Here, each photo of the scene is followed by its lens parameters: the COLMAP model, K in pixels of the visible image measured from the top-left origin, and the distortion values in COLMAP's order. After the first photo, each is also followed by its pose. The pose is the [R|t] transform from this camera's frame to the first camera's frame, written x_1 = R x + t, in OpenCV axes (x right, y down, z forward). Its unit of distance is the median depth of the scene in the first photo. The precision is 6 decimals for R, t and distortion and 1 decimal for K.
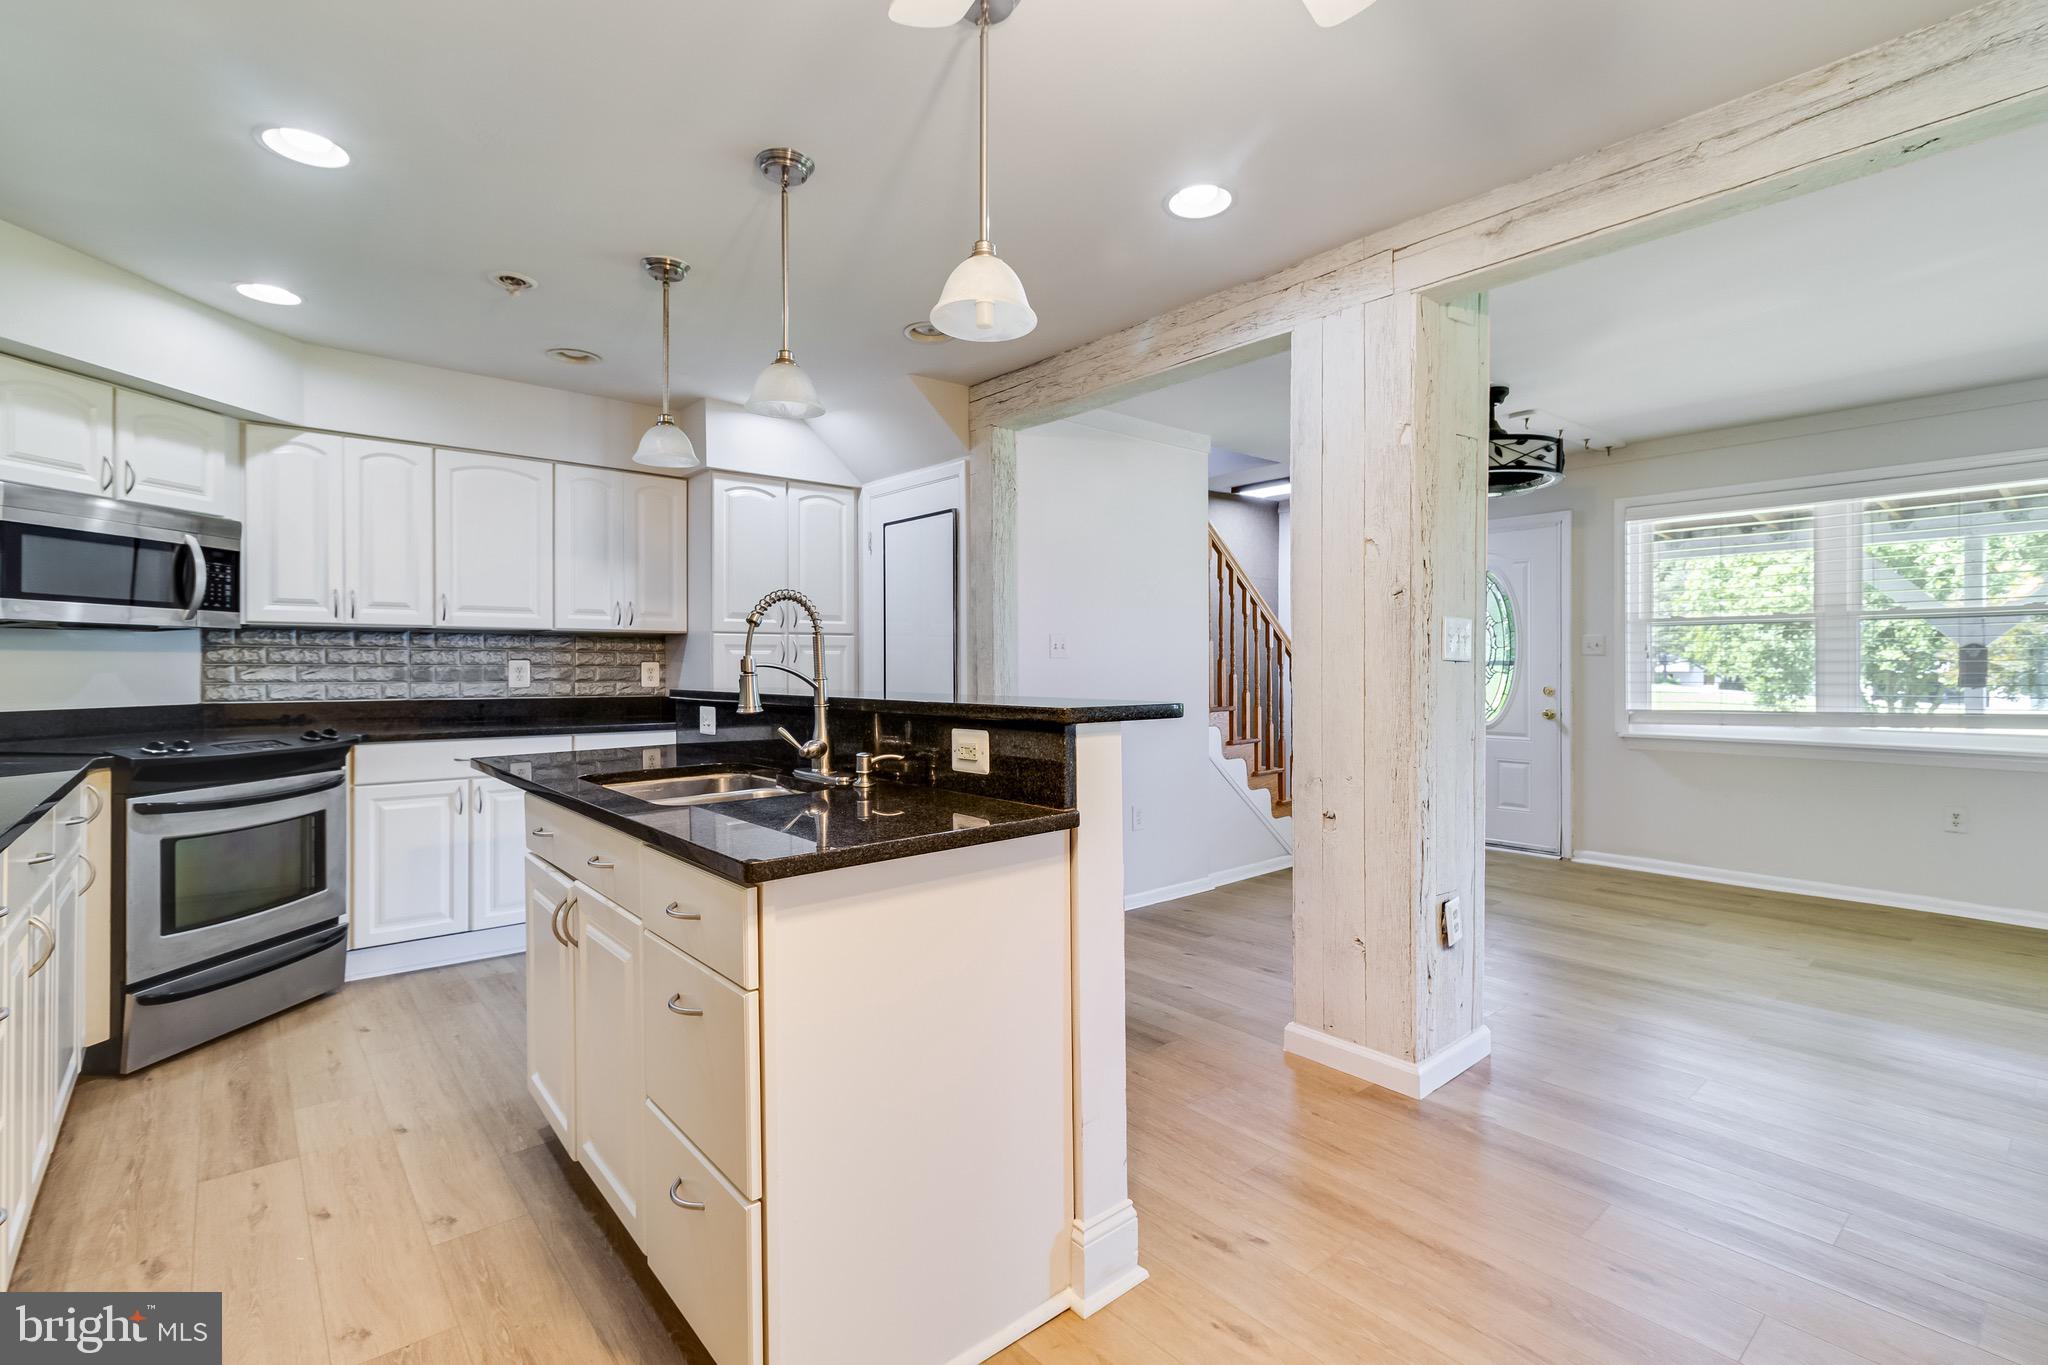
lens RADIAL K [[937.6, 0, 1018.5], [0, 937.6, 668.0], [0, 0, 1]] dist [0.002919, 0.000433]
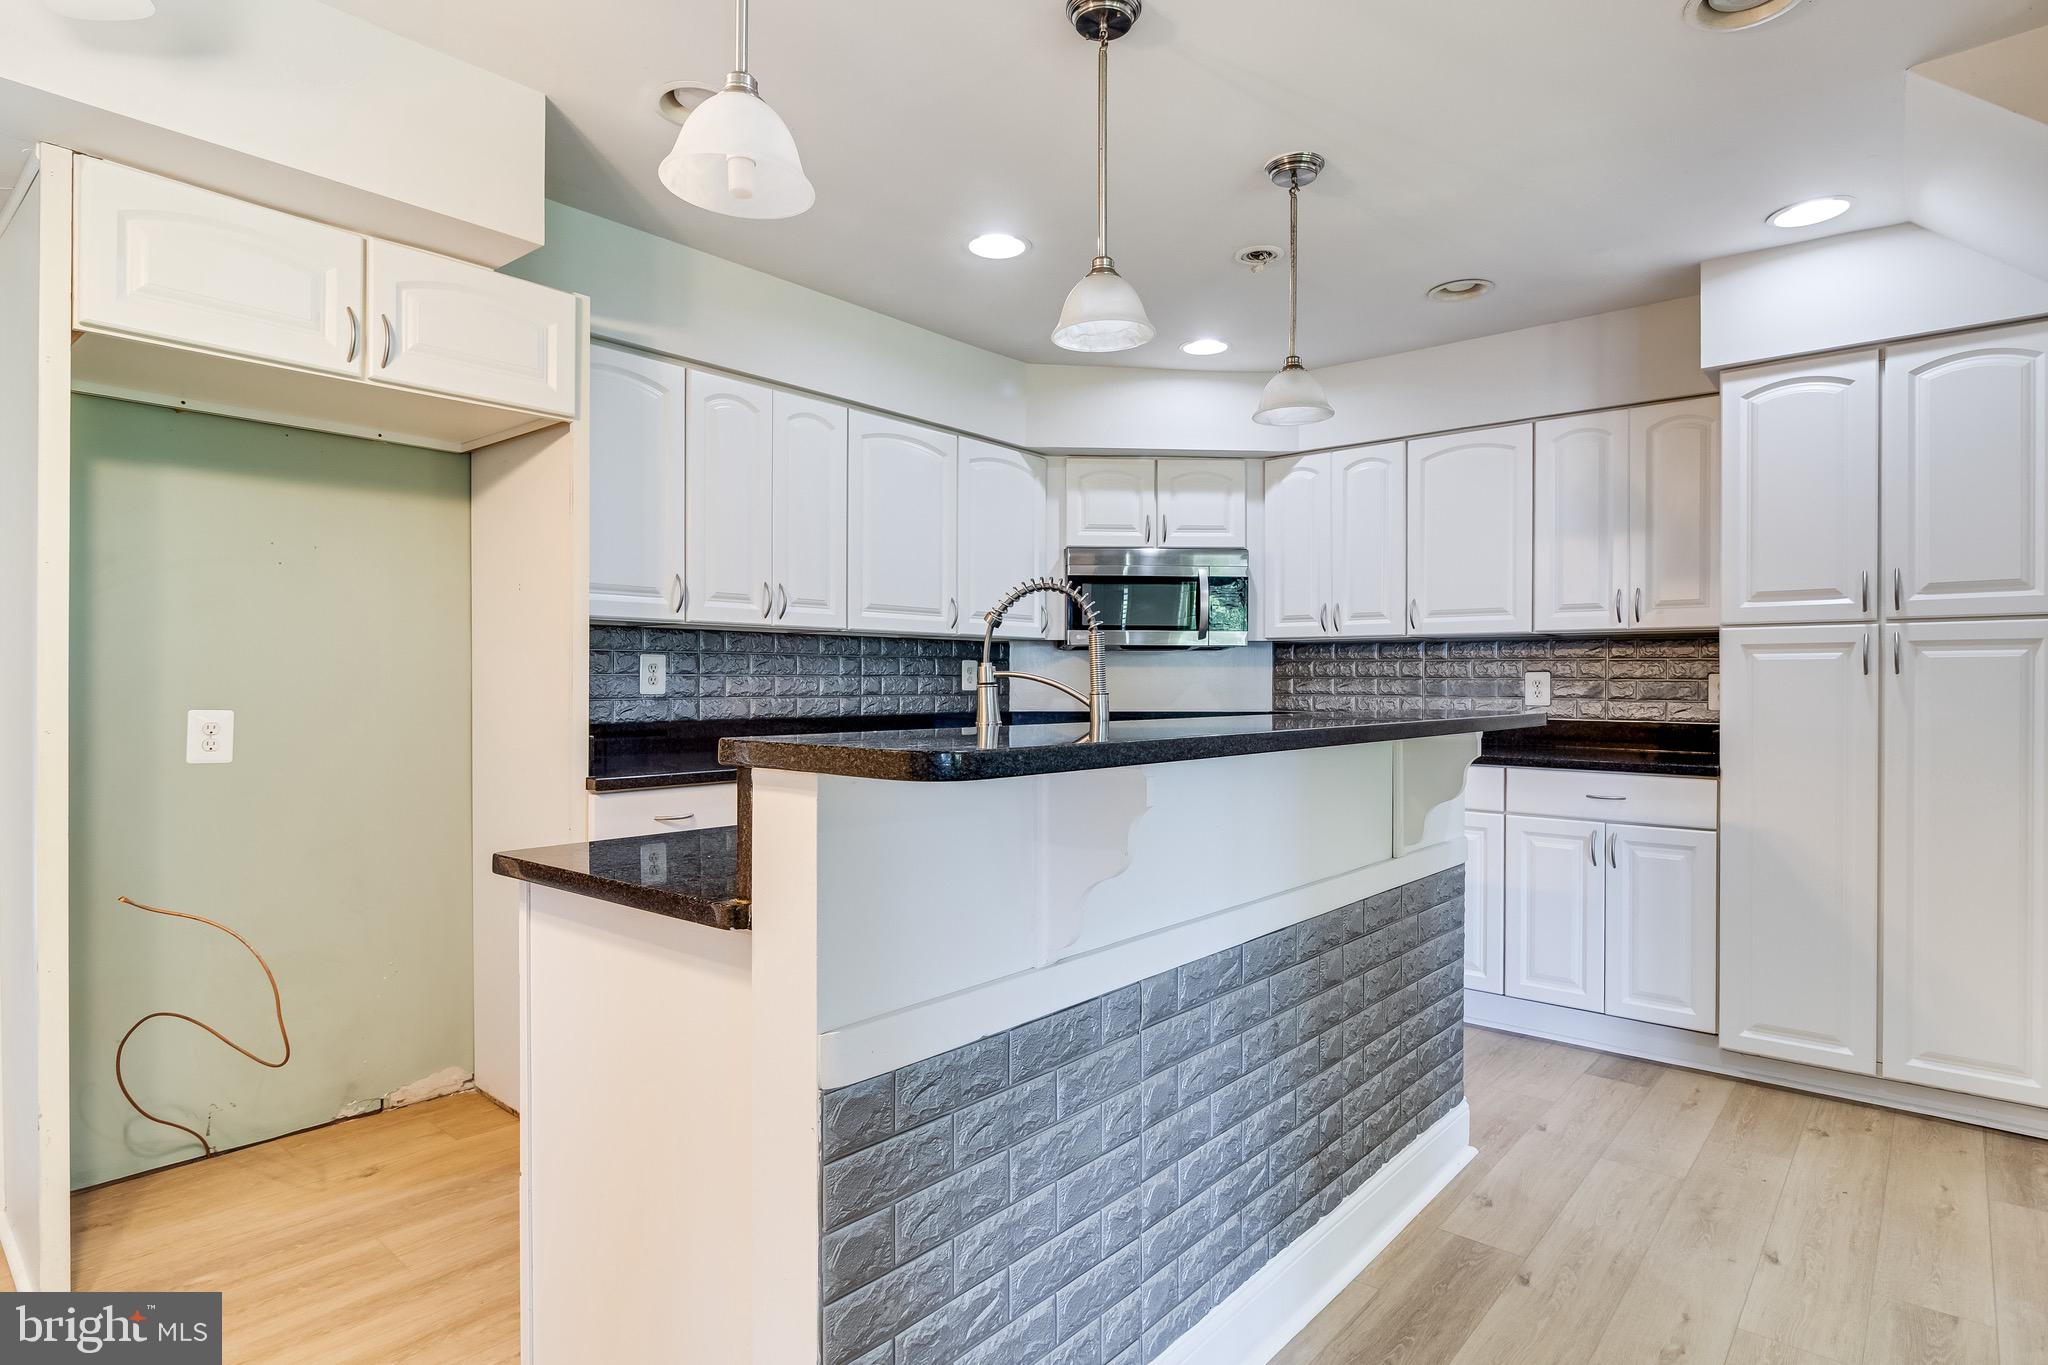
lens RADIAL K [[1074.1, 0, 1033.3], [0, 1074.1, 682.1], [0, 0, 1]] dist [-0.002757, -0.000935]
pose [[0.162207, 0.002852, -0.986753, 0.333480], [-0.004843, 0.999986, 0.002094, 0.000513], [0.986745, 0.004440, 0.162219, 0.449356]]
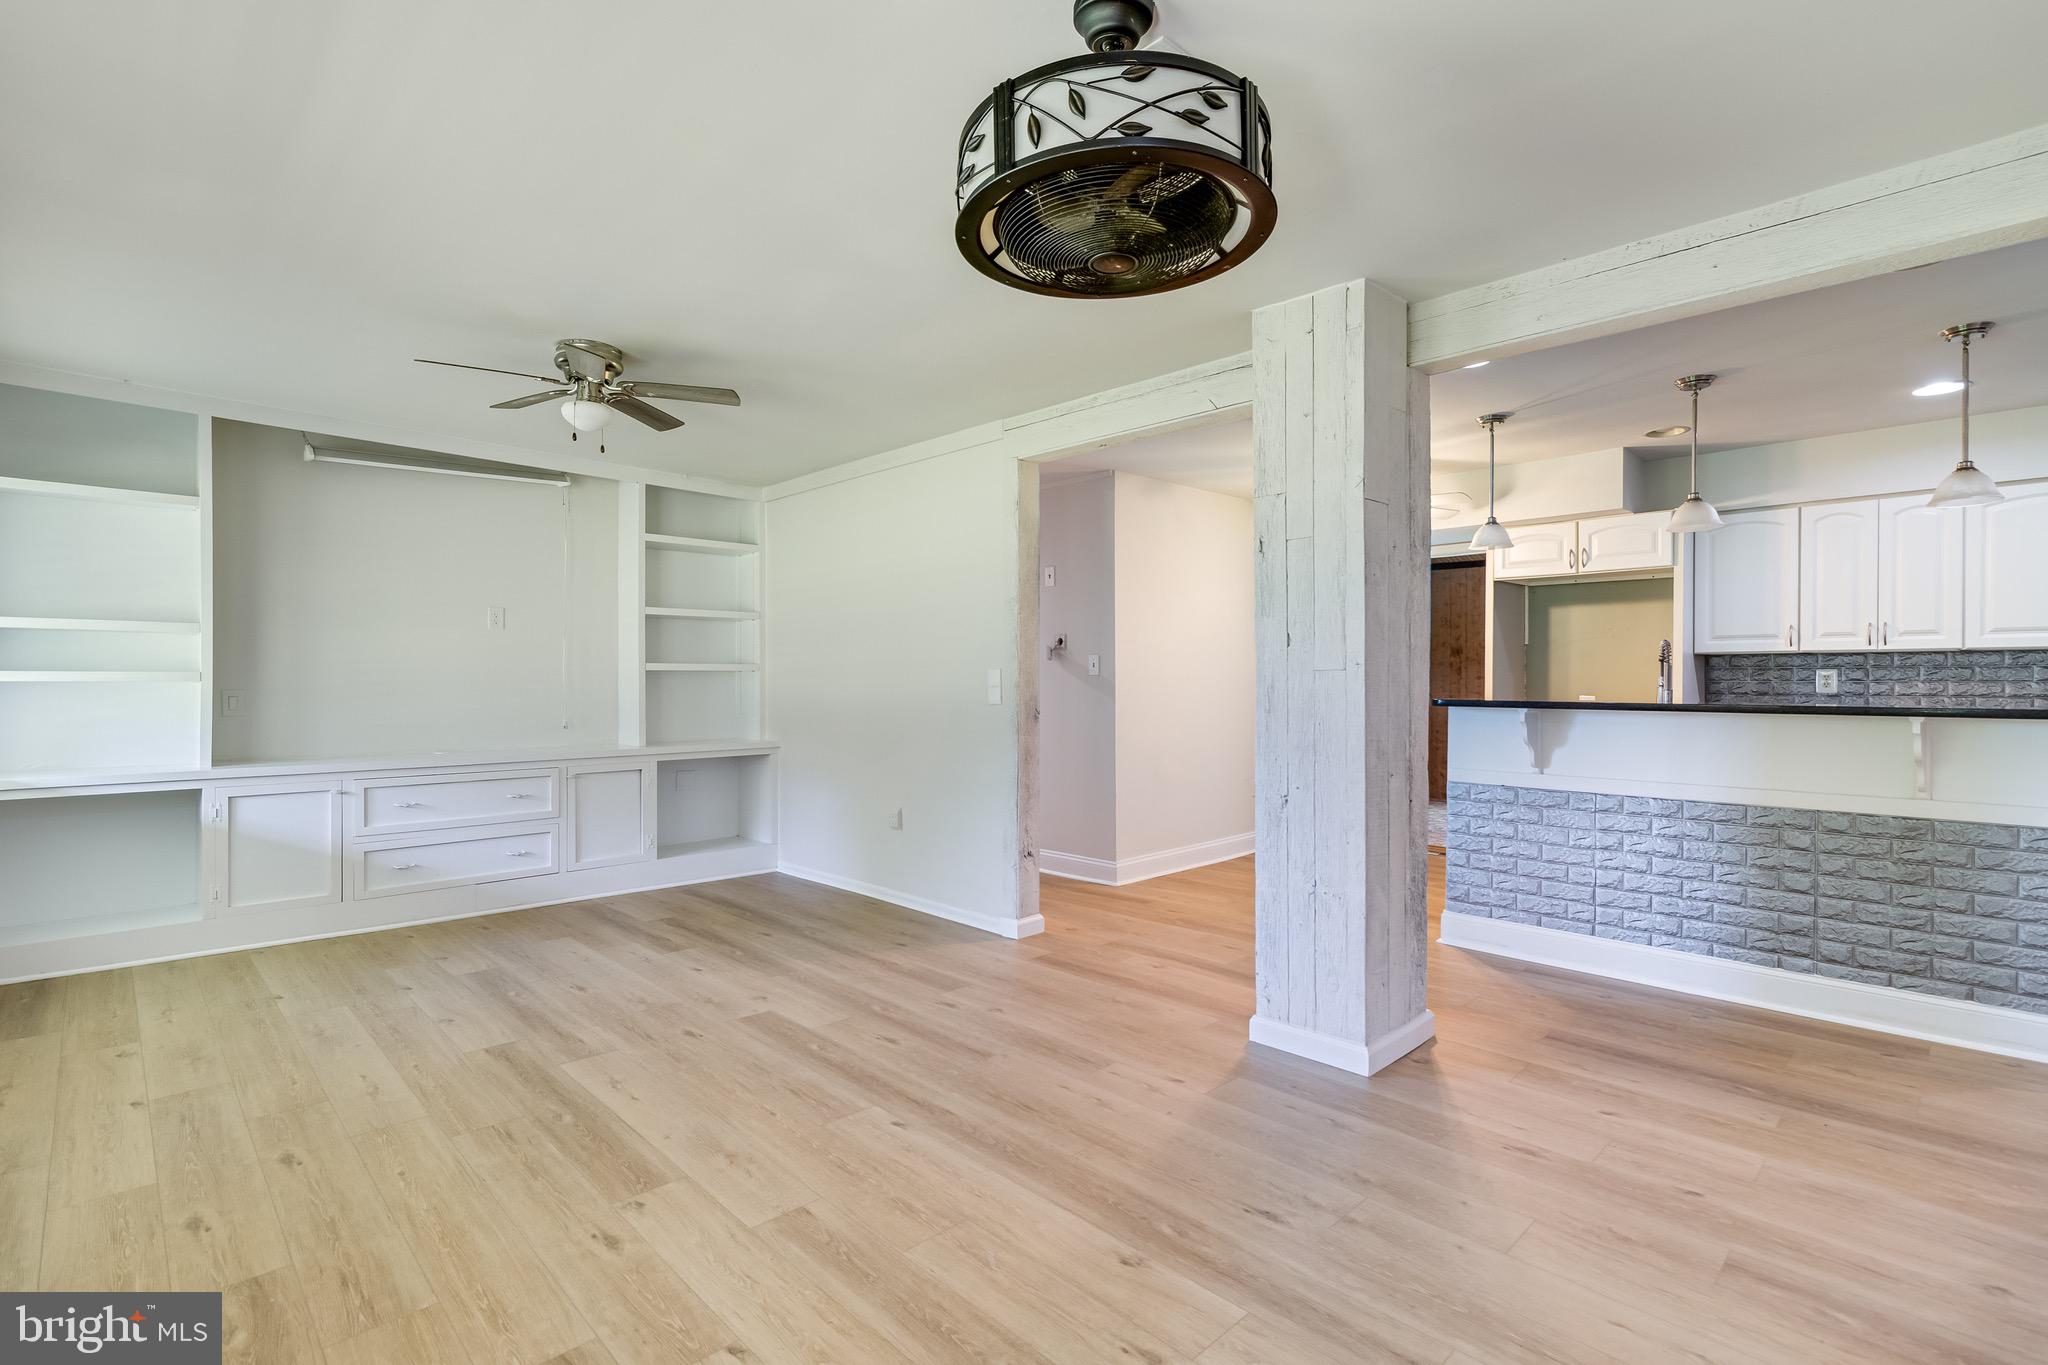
lens RADIAL K [[961.1, 0, 1024.0], [0, 961.1, 682.5], [0, 0, 1]] dist [0.000915, 0.000104]
pose [[-0.998012, 0.000161, -0.063027, 0.585074], [-0.000048, 0.999995, 0.003315, -0.004637], [0.063027, 0.003311, -0.998006, 1.476334]]
